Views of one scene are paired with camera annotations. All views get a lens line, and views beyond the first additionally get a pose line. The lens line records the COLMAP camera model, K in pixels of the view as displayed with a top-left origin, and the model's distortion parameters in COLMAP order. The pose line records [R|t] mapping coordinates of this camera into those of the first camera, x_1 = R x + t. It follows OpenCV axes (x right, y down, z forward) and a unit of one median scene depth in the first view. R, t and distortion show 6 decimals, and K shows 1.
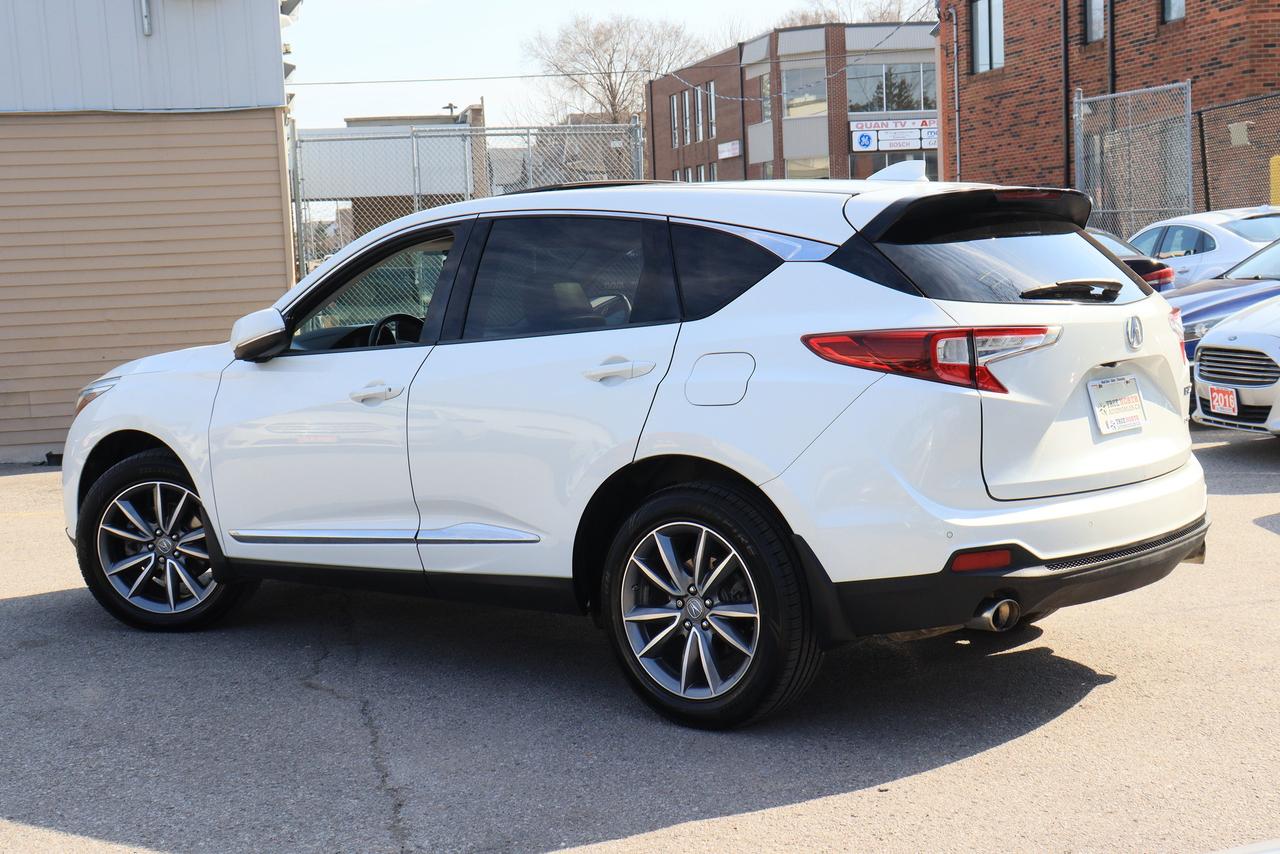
lens RADIAL K [[1858.3, 0, 640.3], [0, 1858.3, 428.8], [0, 0, 1]] dist [0.176209, 0.000000]
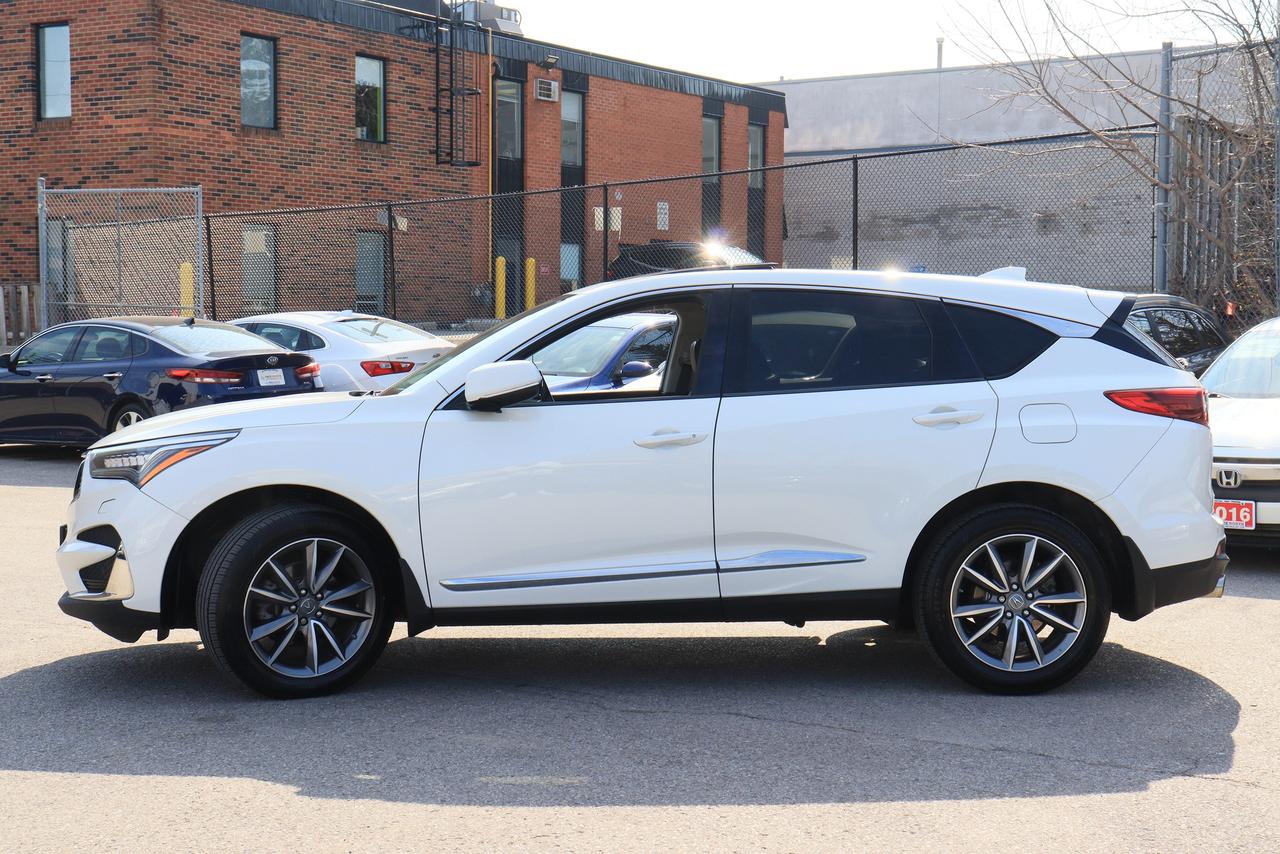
lens RADIAL K [[1985.1, 0, 640.2], [0, 1985.1, 428.7], [0, 0, 1]] dist [0.141209, 0.000000]
pose [[0.683345, 0.012073, 0.729996, -1.025575], [0.032303, 0.998384, -0.046750, 0.029328], [-0.729380, 0.055527, 0.681851, 0.211675]]
